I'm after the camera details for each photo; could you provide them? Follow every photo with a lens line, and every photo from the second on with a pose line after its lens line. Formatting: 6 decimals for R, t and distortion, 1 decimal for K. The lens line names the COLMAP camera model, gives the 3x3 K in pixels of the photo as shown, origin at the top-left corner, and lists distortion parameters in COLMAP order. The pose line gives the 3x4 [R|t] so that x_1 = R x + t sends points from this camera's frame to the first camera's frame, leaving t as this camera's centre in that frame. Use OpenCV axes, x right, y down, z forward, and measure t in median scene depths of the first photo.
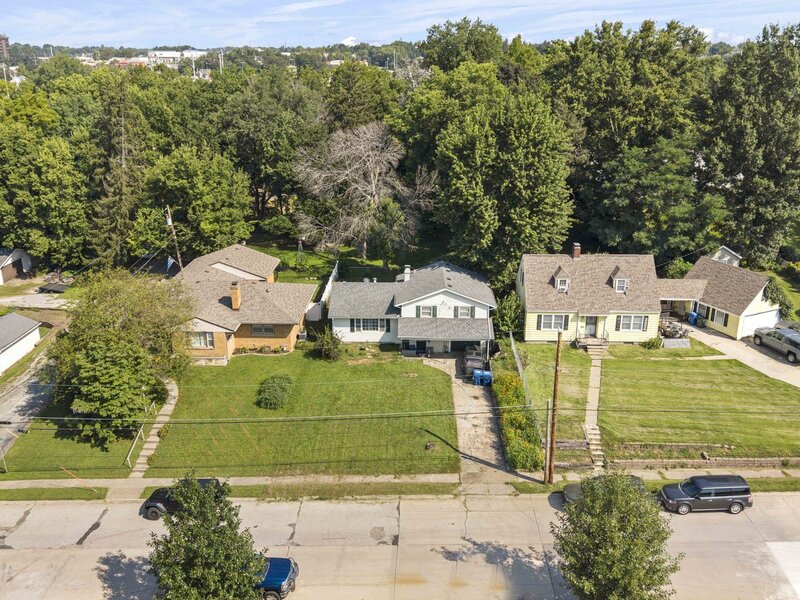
lens RADIAL K [[697.9, 0, 400.0], [0, 697.9, 300.0], [0, 0, 1]] dist [0.087714, -0.002003]
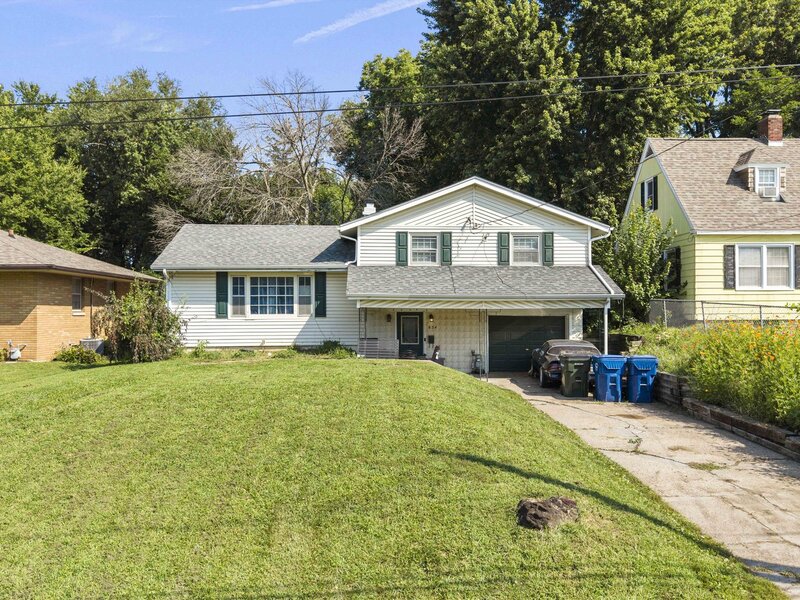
lens RADIAL K [[718.6, 0, 400.0], [0, 718.6, 300.0], [0, 0, 1]] dist [0.005818, -0.017593]
pose [[0.997914, -0.006683, 0.064214, 0.000502], [0.027832, 0.941988, -0.334490, 0.165736], [-0.058254, 0.335579, 0.940209, 0.641113]]
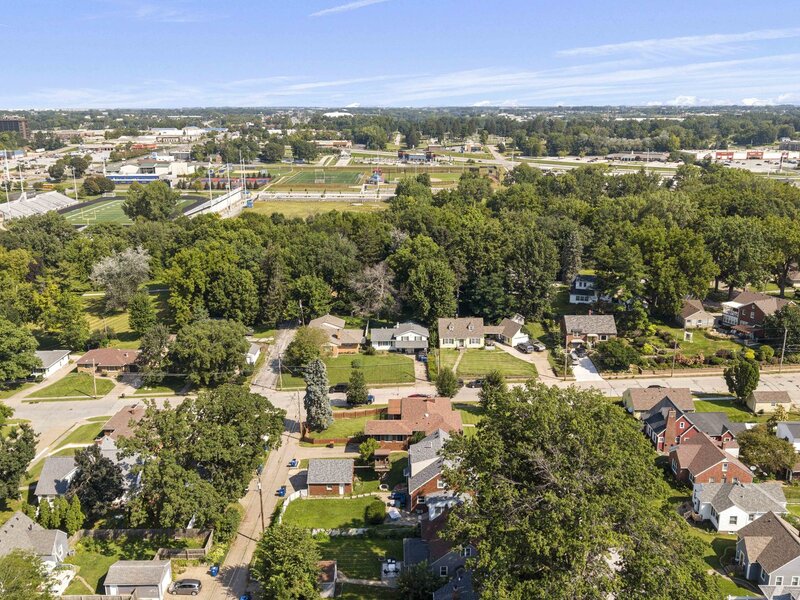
lens RADIAL K [[718.6, 0, 400.0], [0, 718.6, 300.0], [0, 0, 1]] dist [0.005818, -0.017593]
pose [[0.999422, -0.012576, 0.031579, -0.073581], [0.014871, 0.997185, -0.073498, 0.074800], [-0.030566, 0.073925, 0.996795, -1.933240]]
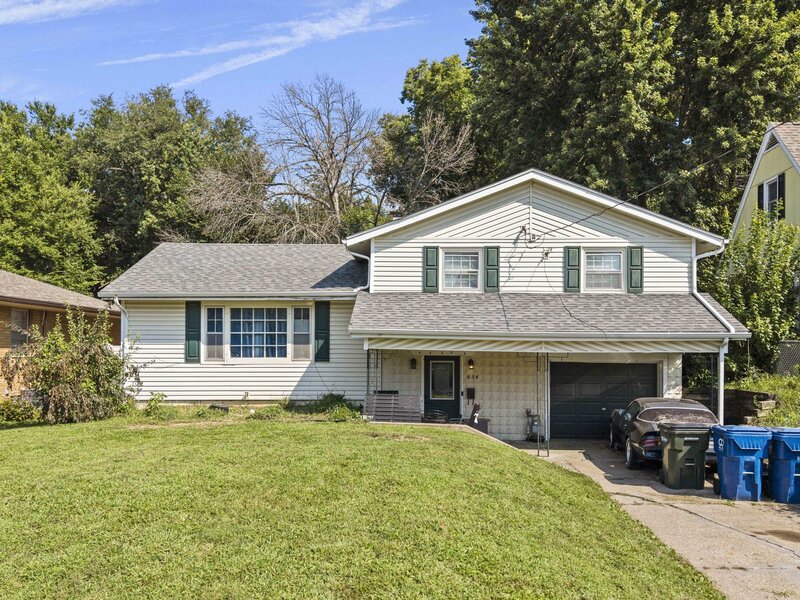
lens RADIAL K [[732.9, 0, 398.7], [0, 732.9, 349.9], [0, 0, 1]] dist [0.005906, -0.013754]
pose [[0.999887, -0.000024, -0.015036, 0.017455], [-0.004895, 0.944993, -0.327055, 0.136043], [0.014217, 0.327092, 0.944886, 0.729033]]
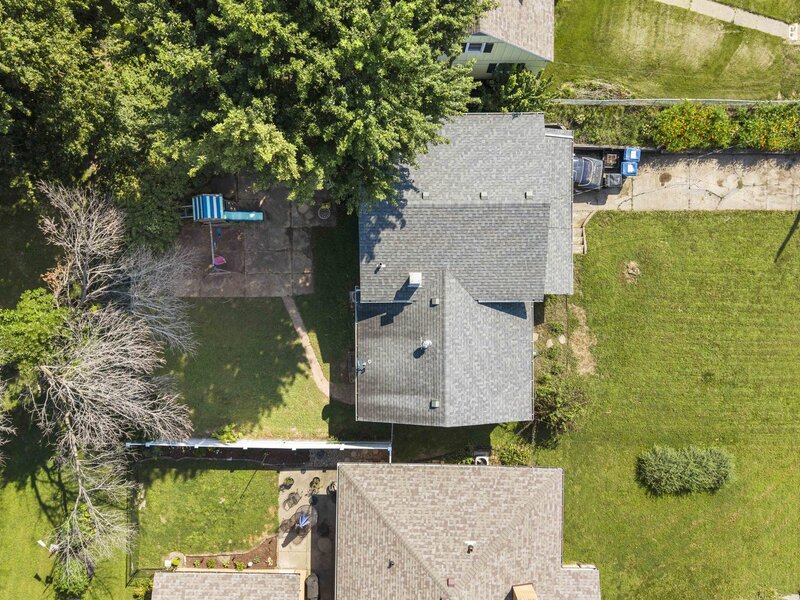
lens RADIAL K [[718.6, 0, 400.0], [0, 718.6, 300.0], [0, 0, 1]] dist [0.005818, -0.017593]
pose [[-0.016700, -0.999824, -0.008566, -0.001564], [0.327841, -0.013569, 0.944635, -0.541503], [-0.944585, 0.012967, 0.328010, 0.896373]]
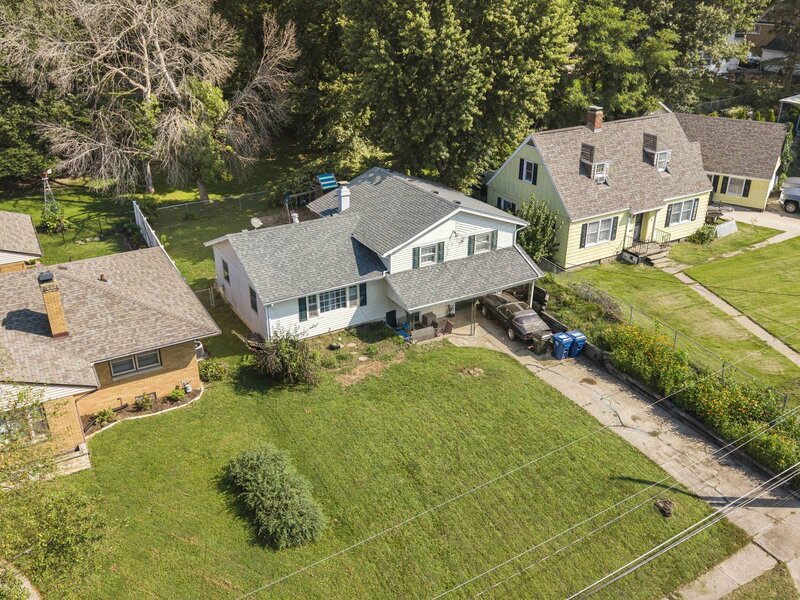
lens RADIAL K [[718.6, 0, 400.0], [0, 718.6, 300.0], [0, 0, 1]] dist [0.005818, -0.017593]
pose [[0.854592, -0.228744, 0.466207, -0.256336], [0.173591, 0.971950, 0.158679, -0.043203], [-0.489427, -0.054677, 0.870328, 0.494377]]
